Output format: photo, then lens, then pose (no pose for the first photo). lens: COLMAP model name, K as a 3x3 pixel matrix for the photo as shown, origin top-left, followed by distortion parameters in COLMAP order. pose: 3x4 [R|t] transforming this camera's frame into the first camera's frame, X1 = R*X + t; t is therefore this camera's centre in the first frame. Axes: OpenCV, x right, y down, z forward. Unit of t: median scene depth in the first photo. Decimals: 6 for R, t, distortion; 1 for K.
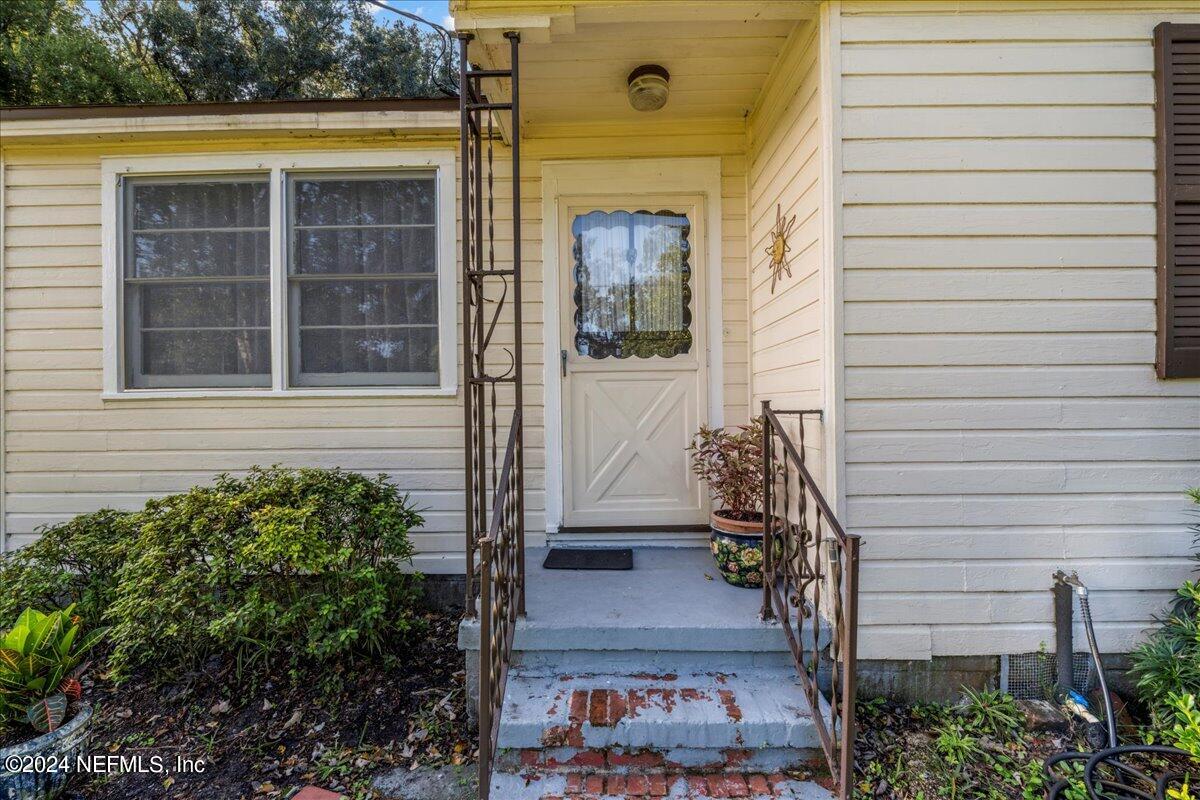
lens RADIAL K [[483.3, 0, 607.5], [0, 483.3, 390.0], [0, 0, 1]] dist [-0.000785, -0.000024]
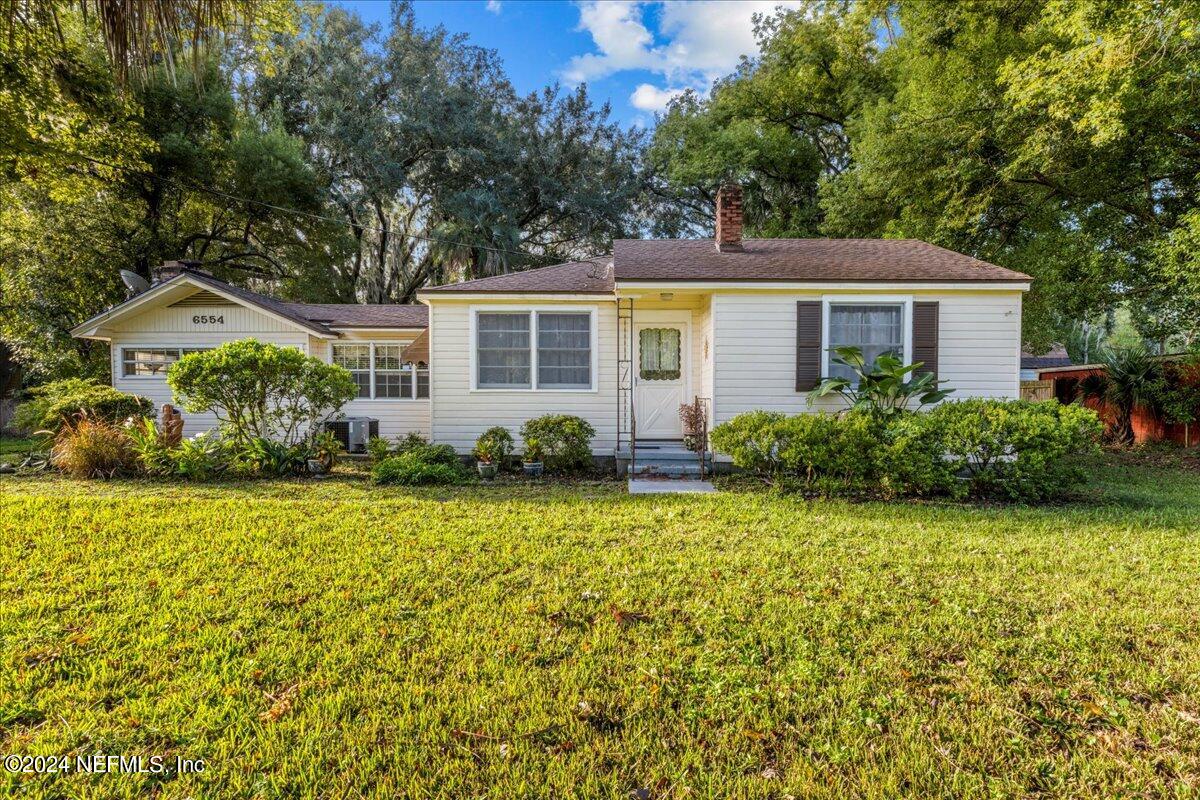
lens RADIAL K [[492.2, 0, 600.0], [0, 492.2, 400.0], [0, 0, 1]] dist [-0.001271, -0.000057]
pose [[0.999619, 0.016606, -0.022036, -0.227328], [-0.016085, 0.999592, 0.023594, -0.012746], [0.022419, -0.023230, 0.999479, -1.859252]]
